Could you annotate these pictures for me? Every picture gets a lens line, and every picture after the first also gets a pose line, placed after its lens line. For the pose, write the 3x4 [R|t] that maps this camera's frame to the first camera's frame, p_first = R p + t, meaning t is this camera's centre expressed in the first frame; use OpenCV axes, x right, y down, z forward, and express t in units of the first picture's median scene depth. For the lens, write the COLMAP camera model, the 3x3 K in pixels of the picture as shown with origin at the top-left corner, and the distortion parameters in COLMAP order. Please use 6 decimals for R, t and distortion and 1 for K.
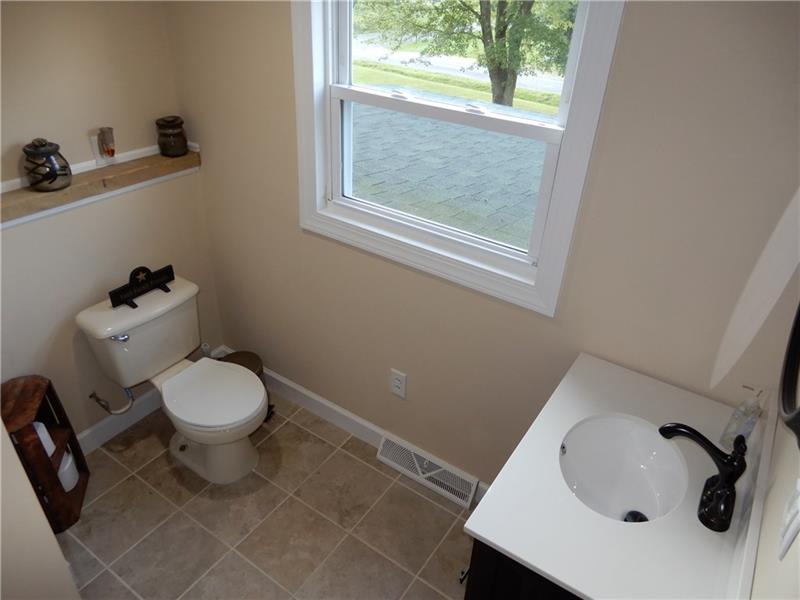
lens RADIAL K [[570.5, 0, 400.0], [0, 570.5, 300.0], [0, 0, 1]] dist [0.002061, -0.000351]
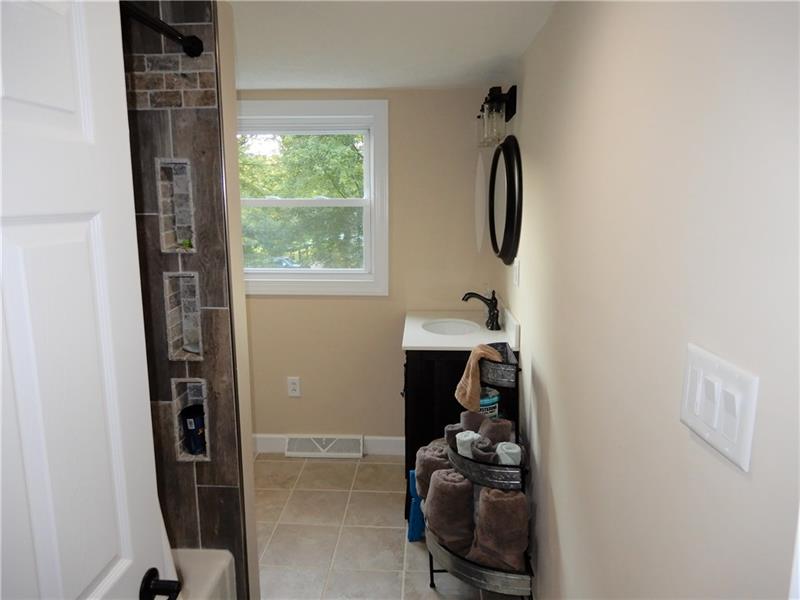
lens RADIAL K [[570.5, 0, 400.0], [0, 570.5, 300.0], [0, 0, 1]] dist [0.002061, -0.000351]
pose [[0.850315, -0.134022, 0.508923, -0.489753], [0.305608, 0.913022, -0.270176, 0.425786], [-0.428448, 0.385265, 0.817314, -0.391129]]
